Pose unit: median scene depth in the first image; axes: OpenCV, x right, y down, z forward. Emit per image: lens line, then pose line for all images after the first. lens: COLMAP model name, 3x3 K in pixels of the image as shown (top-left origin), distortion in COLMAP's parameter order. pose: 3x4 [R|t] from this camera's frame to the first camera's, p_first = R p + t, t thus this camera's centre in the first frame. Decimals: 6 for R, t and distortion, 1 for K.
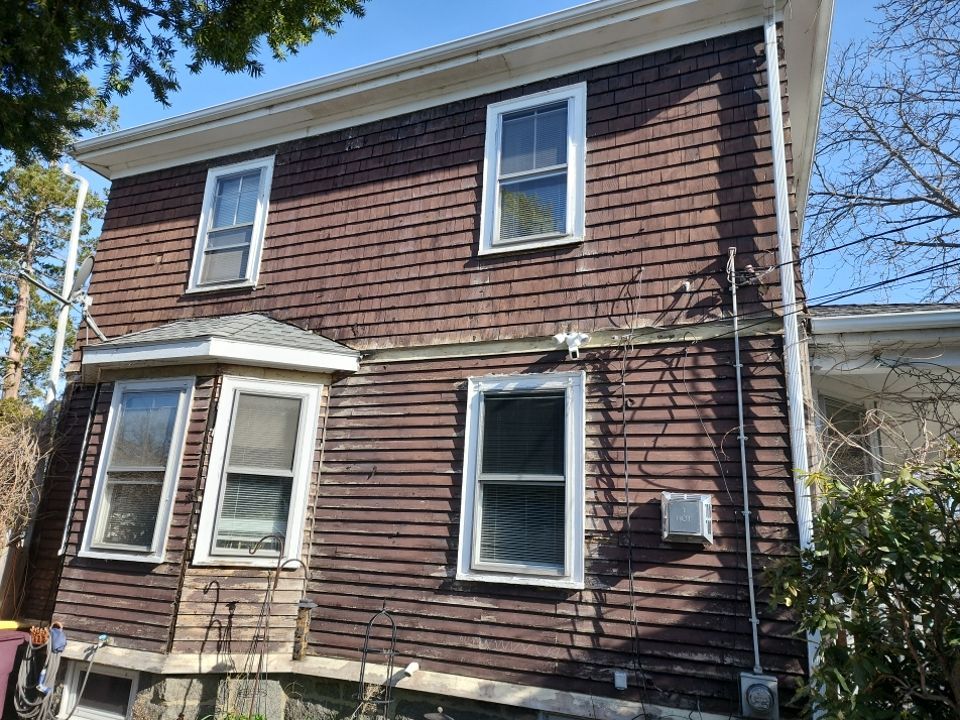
lens RADIAL K [[658.3, 0, 470.6], [0, 658.3, 355.0], [0, 0, 1]] dist [0.072586, -0.063578]
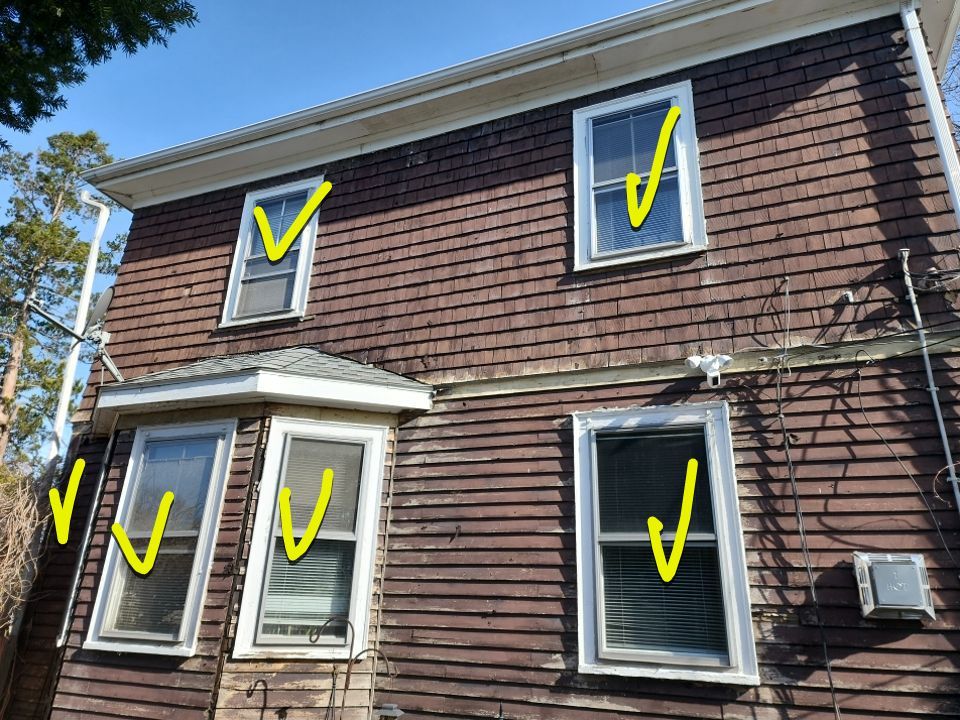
lens RADIAL K [[658.3, 0, 481.8], [0, 658.3, 341.2], [0, 0, 1]] dist [0.072586, -0.063578]
pose [[0.999604, -0.009470, 0.026516, -0.135686], [0.012403, 0.993545, -0.112758, 0.035189], [-0.025277, 0.113042, 0.993269, 0.161919]]
